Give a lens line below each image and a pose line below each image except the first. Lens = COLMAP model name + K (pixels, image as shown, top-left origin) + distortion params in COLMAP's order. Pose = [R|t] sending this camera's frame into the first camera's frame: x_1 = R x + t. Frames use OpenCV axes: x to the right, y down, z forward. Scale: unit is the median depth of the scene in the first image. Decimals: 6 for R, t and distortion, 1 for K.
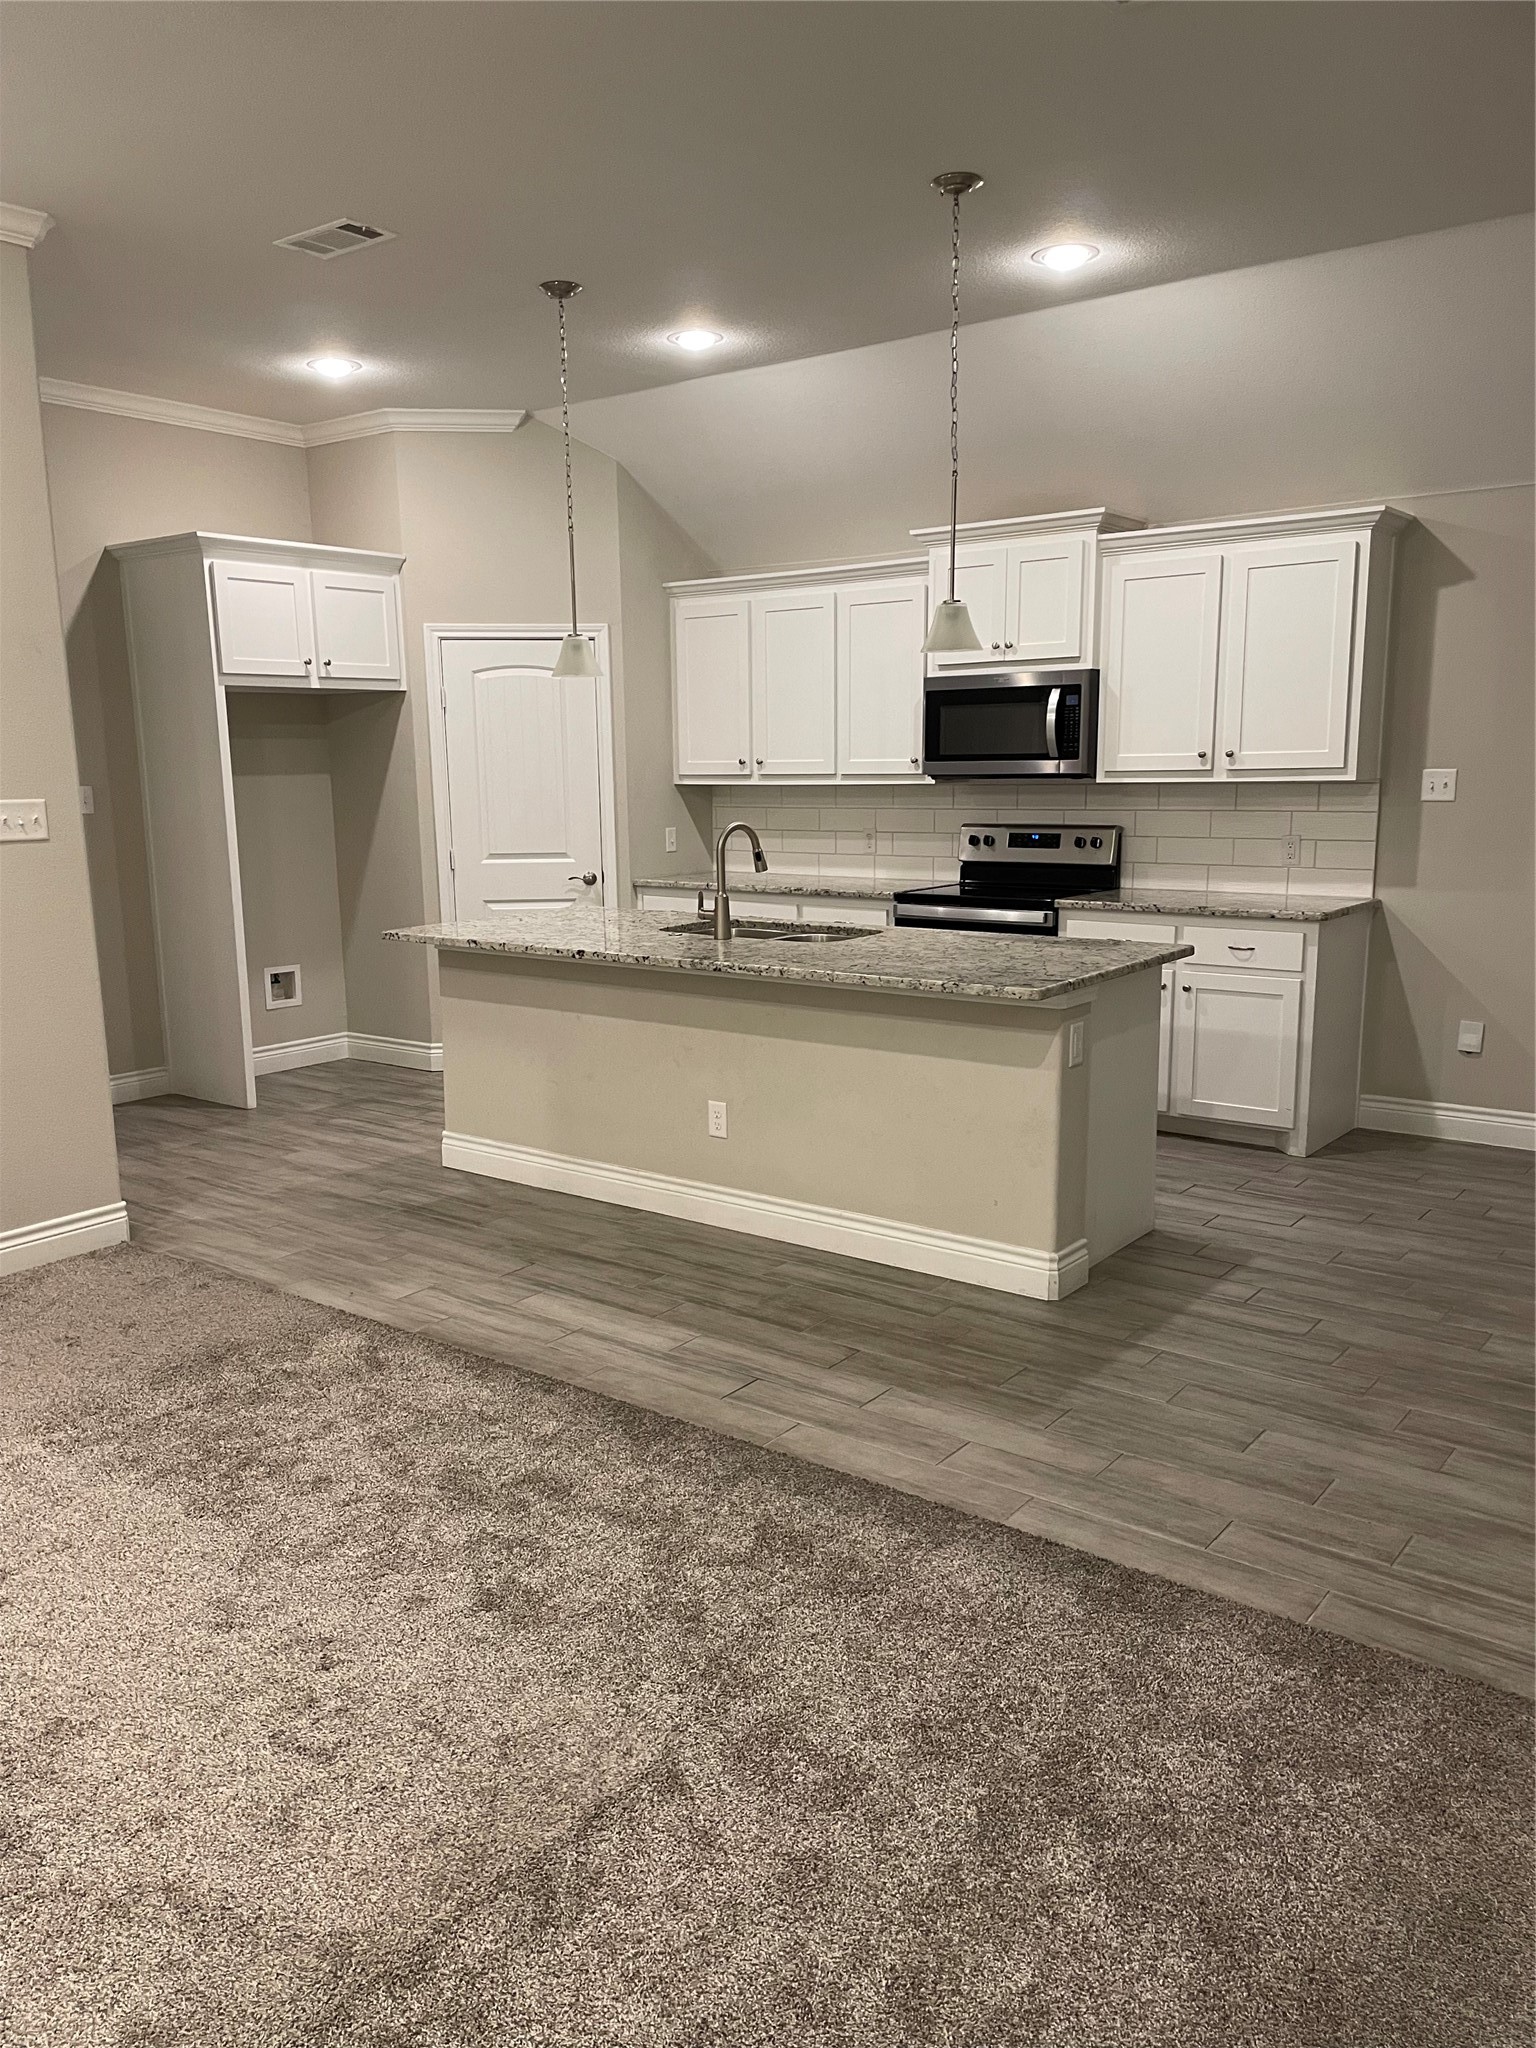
lens RADIAL K [[1516.3, 0, 767.1], [0, 1516.3, 1036.5], [0, 0, 1]] dist [0.095208, -0.118836]
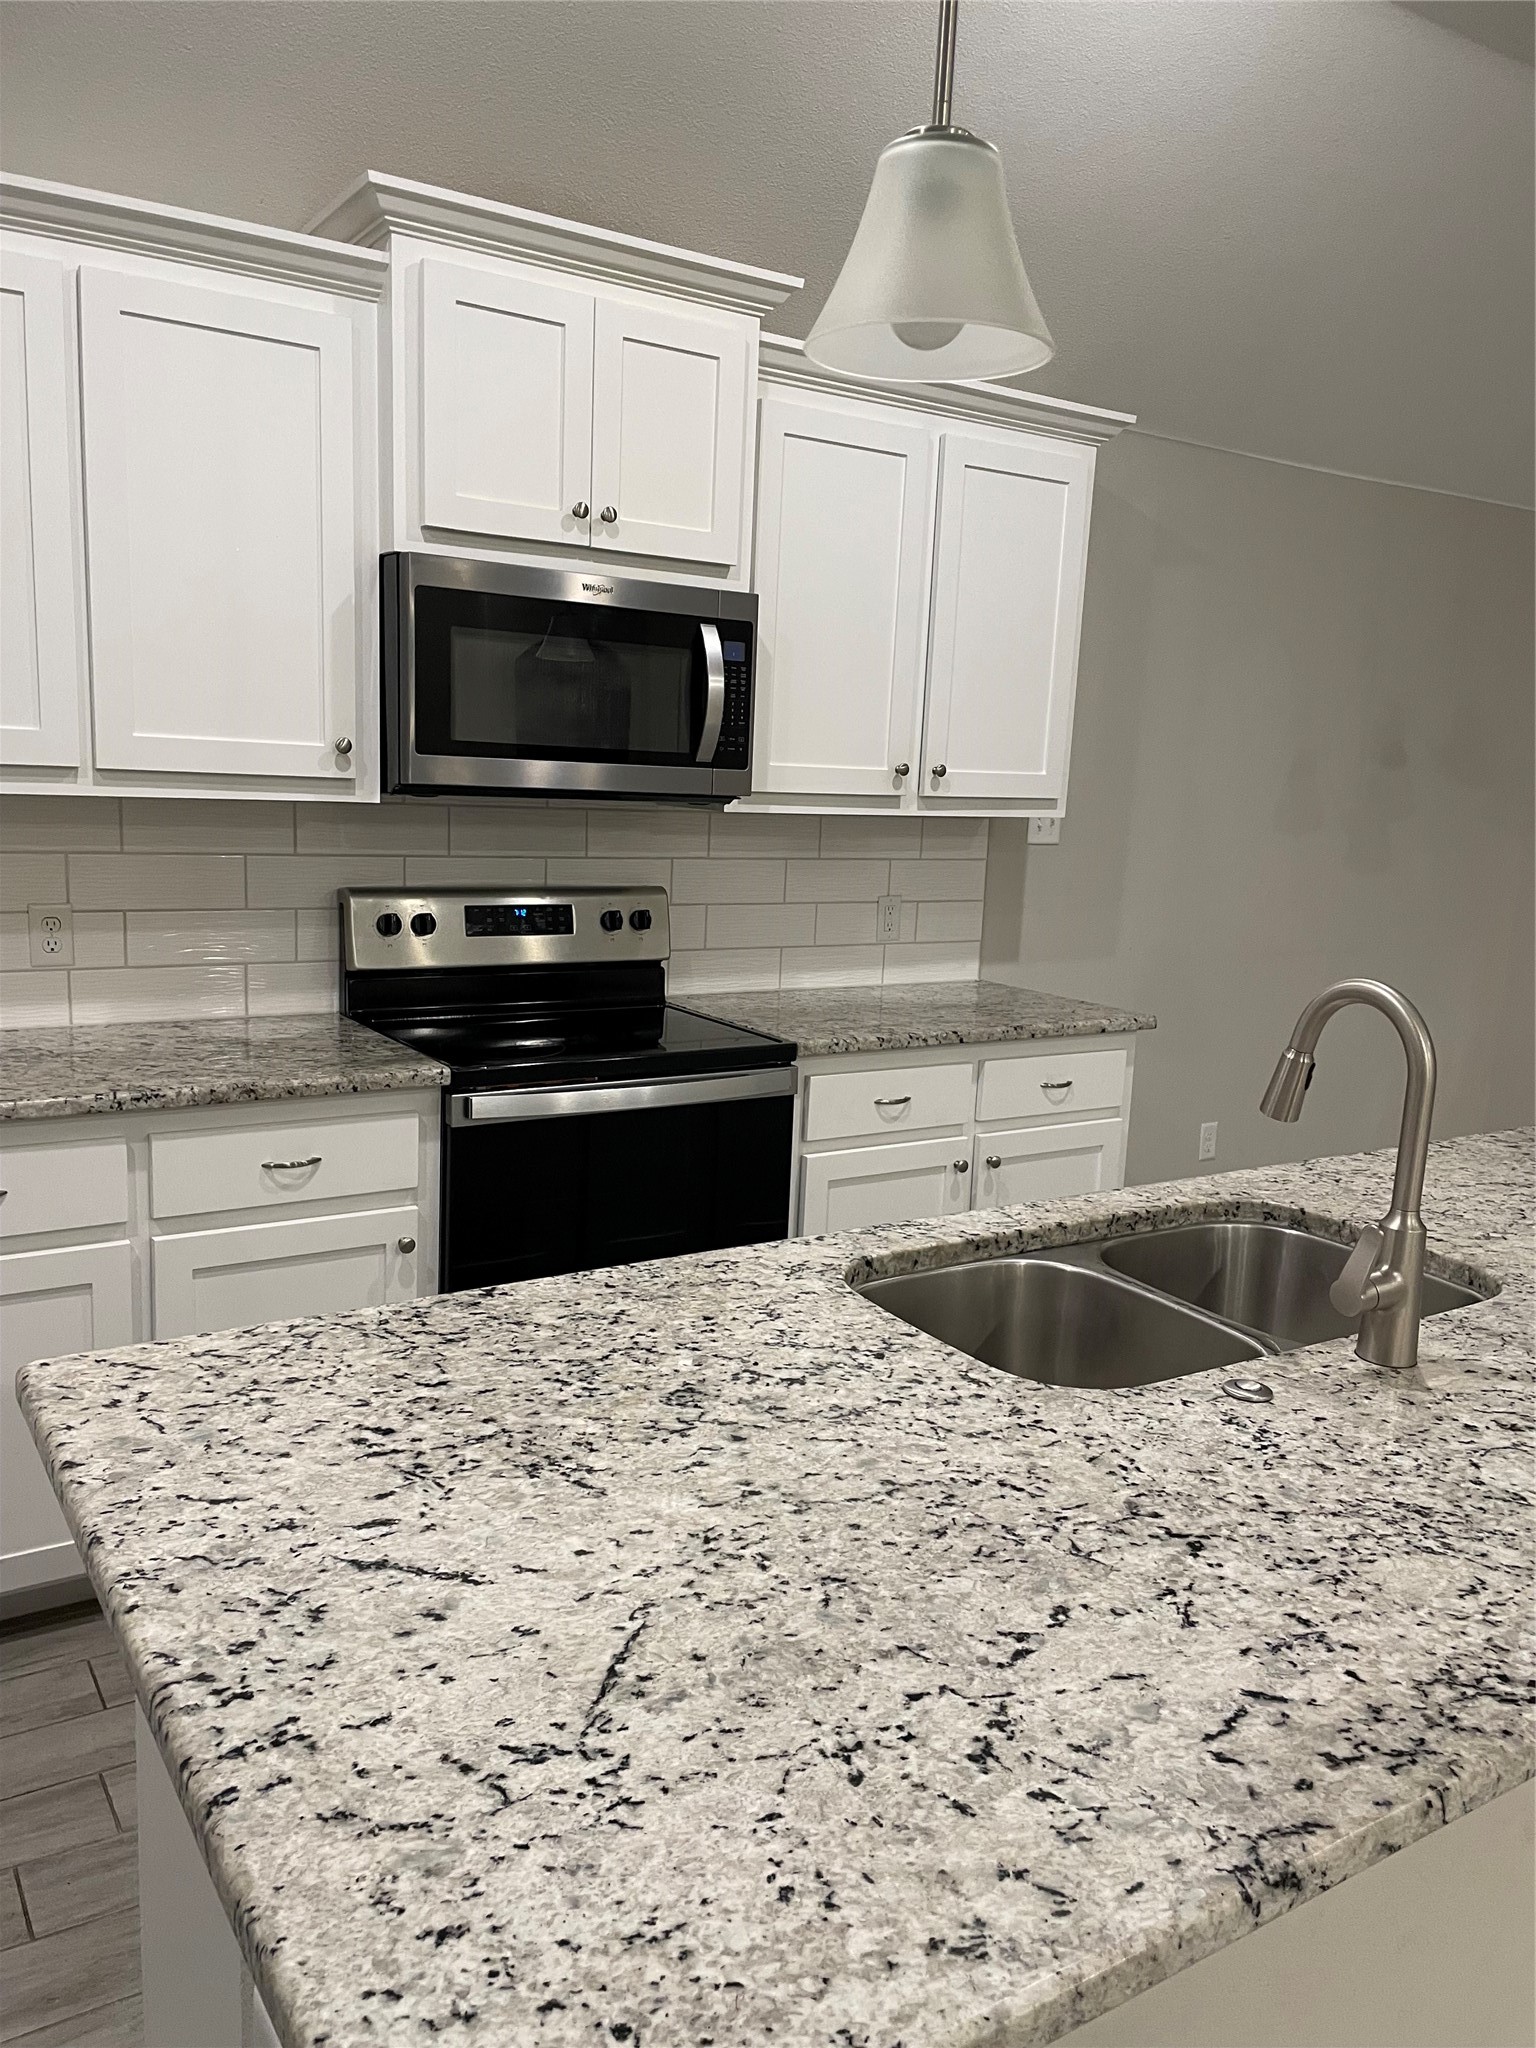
lens RADIAL K [[1516.3, 0, 767.1], [0, 1516.3, 1036.5], [0, 0, 1]] dist [0.095208, -0.118836]
pose [[0.342201, -0.136819, 0.929612, -0.259085], [0.122382, 0.987405, 0.100274, -0.128278], [-0.931623, 0.079454, 0.354635, 0.735973]]
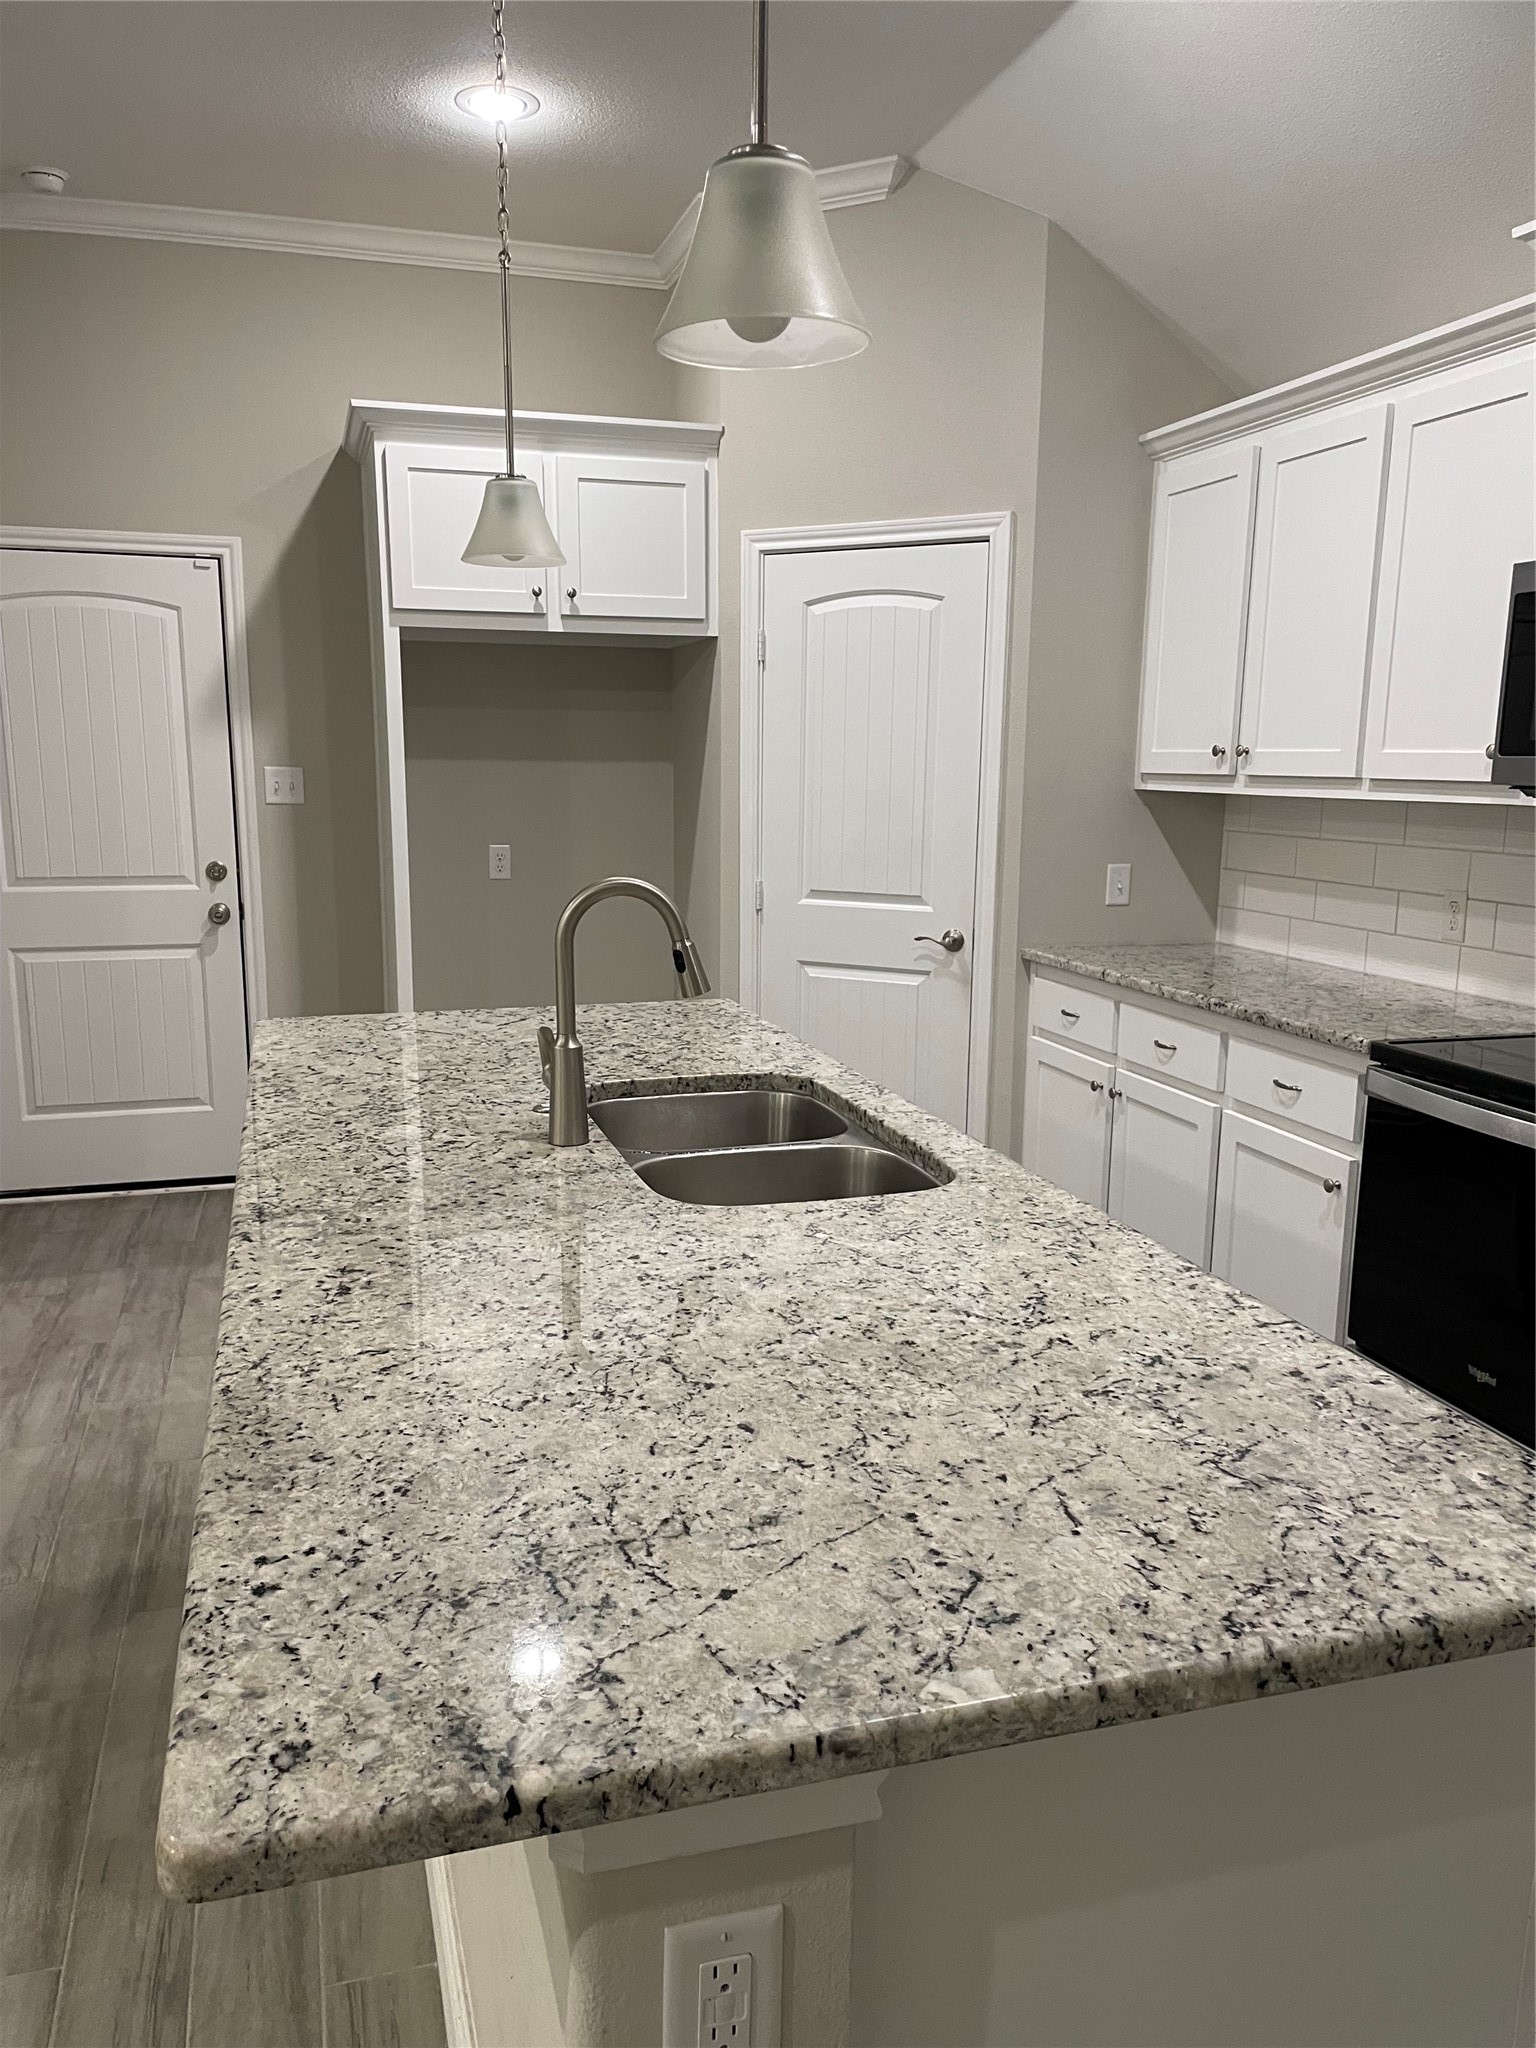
lens RADIAL K [[1516.3, 0, 767.1], [0, 1516.3, 1036.5], [0, 0, 1]] dist [0.095208, -0.118836]
pose [[0.809929, 0.126937, -0.572627, 0.189223], [-0.127981, 0.991023, 0.038667, -0.086408], [0.572394, 0.041968, 0.818904, 0.499296]]
